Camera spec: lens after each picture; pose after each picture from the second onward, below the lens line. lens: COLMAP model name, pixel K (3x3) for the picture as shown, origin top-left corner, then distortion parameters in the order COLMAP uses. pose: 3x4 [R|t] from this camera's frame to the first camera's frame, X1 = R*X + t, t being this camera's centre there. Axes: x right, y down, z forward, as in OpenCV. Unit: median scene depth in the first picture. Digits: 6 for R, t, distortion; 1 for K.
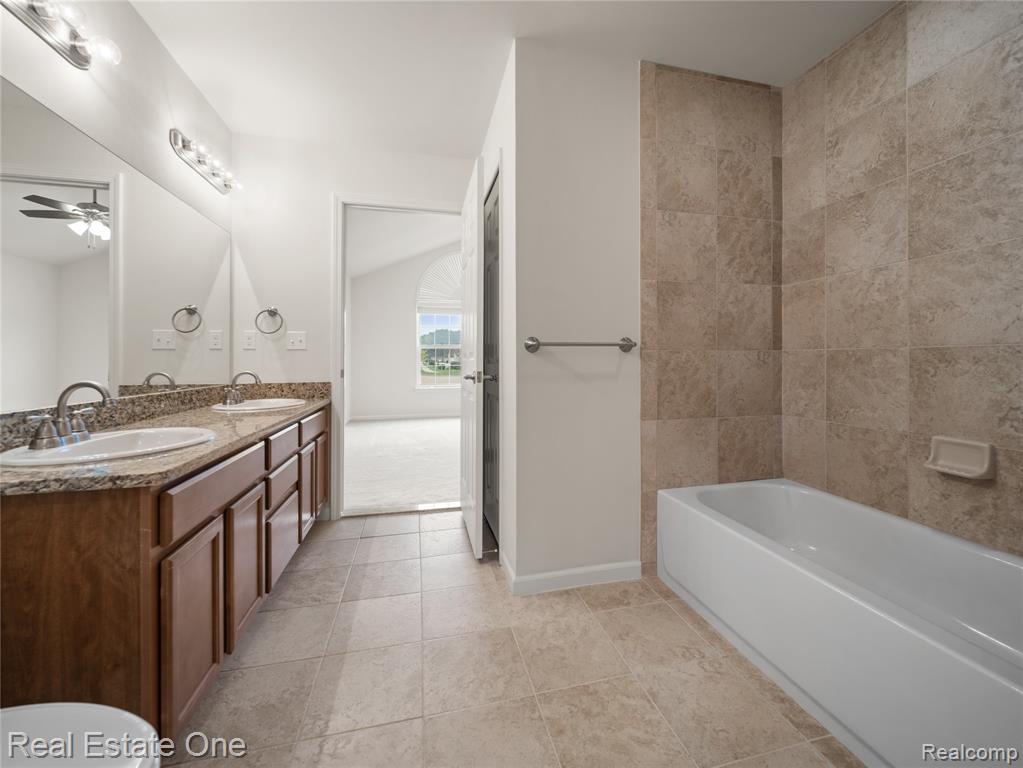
lens RADIAL K [[409.7, 0, 512.9], [0, 409.7, 370.7], [0, 0, 1]] dist [-0.000251, -0.000020]
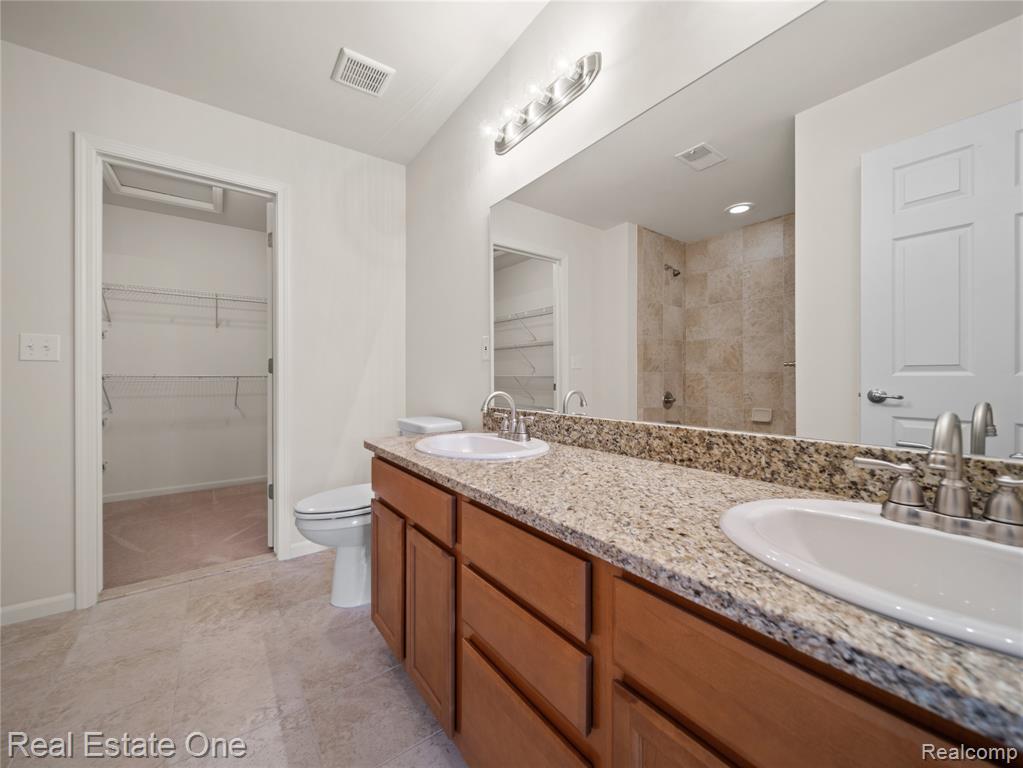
lens RADIAL K [[409.7, 0, 512.9], [0, 409.7, 370.7], [0, 0, 1]] dist [-0.000251, -0.000020]
pose [[-0.918109, -0.000241, -0.396329, -0.478149], [-0.004459, 0.999943, 0.009723, -0.042142], [0.396304, 0.010694, -0.918057, 1.799315]]
